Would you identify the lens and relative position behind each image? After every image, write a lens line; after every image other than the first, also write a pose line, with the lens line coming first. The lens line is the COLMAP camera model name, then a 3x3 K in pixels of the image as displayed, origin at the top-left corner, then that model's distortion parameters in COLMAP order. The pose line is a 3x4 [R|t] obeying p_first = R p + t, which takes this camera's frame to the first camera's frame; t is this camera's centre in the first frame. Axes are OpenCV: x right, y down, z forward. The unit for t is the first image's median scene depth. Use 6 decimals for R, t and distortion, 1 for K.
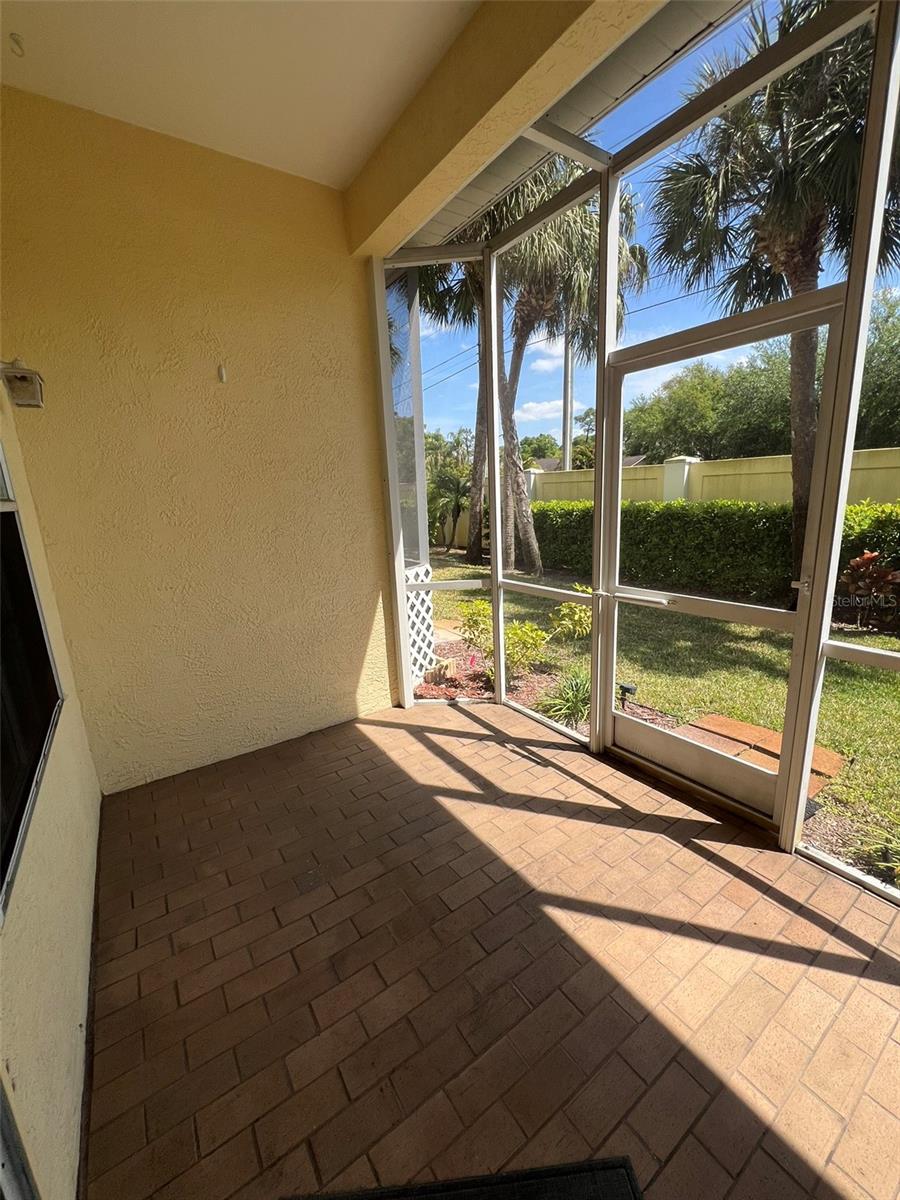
lens RADIAL K [[481.6, 0, 446.0], [0, 481.6, 603.3], [0, 0, 1]] dist [0.000558, 0.000111]
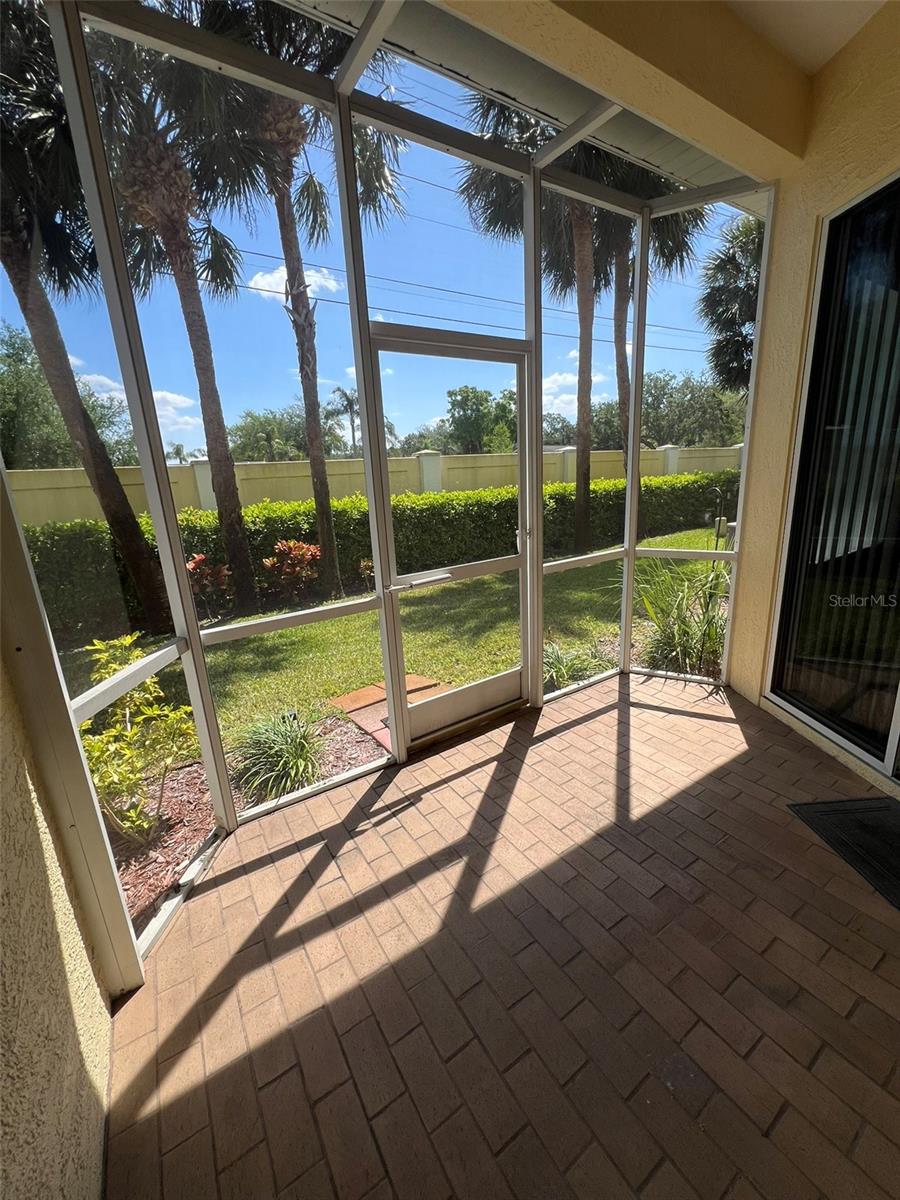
lens RADIAL K [[481.6, 0, 446.2], [0, 481.6, 593.3], [0, 0, 1]] dist [0.000558, 0.000111]
pose [[0.032721, -0.213702, 0.976351, -0.567298], [0.273668, 0.941456, 0.196893, -0.172150], [-0.961267, 0.260754, 0.089289, 0.784606]]
